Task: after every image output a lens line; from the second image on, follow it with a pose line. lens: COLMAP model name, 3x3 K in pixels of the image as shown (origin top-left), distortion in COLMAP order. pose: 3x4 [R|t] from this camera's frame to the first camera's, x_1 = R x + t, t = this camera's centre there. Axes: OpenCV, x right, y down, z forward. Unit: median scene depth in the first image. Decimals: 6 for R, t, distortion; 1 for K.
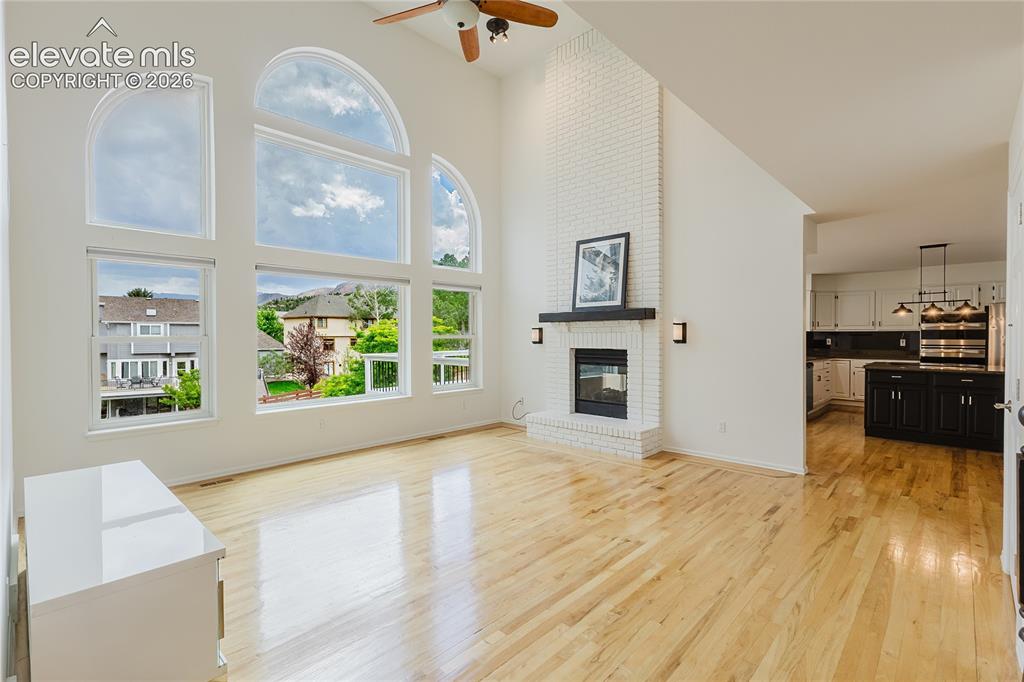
lens RADIAL K [[471.3, 0, 512.9], [0, 471.3, 341.3], [0, 0, 1]] dist [0.001702, -0.000905]
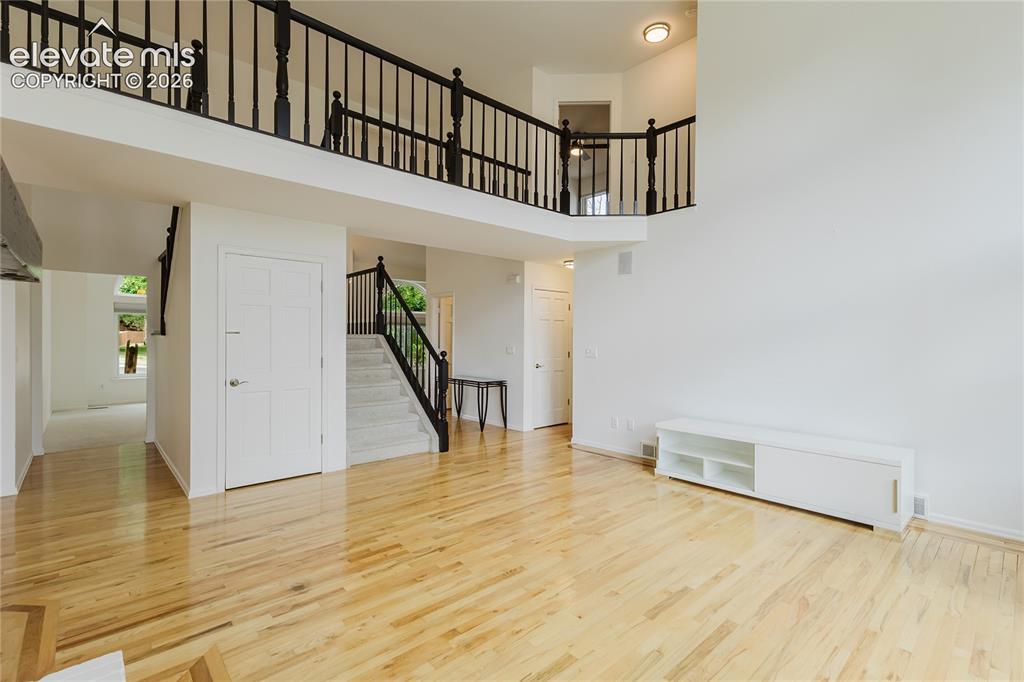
lens RADIAL K [[471.3, 0, 509.6], [0, 471.3, 339.8], [0, 0, 1]] dist [0.001702, -0.000905]
pose [[-0.997402, -0.006973, 0.071704, -0.009593], [-0.005590, 0.999795, 0.019473, -0.032338], [-0.071825, 0.019022, -0.997236, 1.795087]]
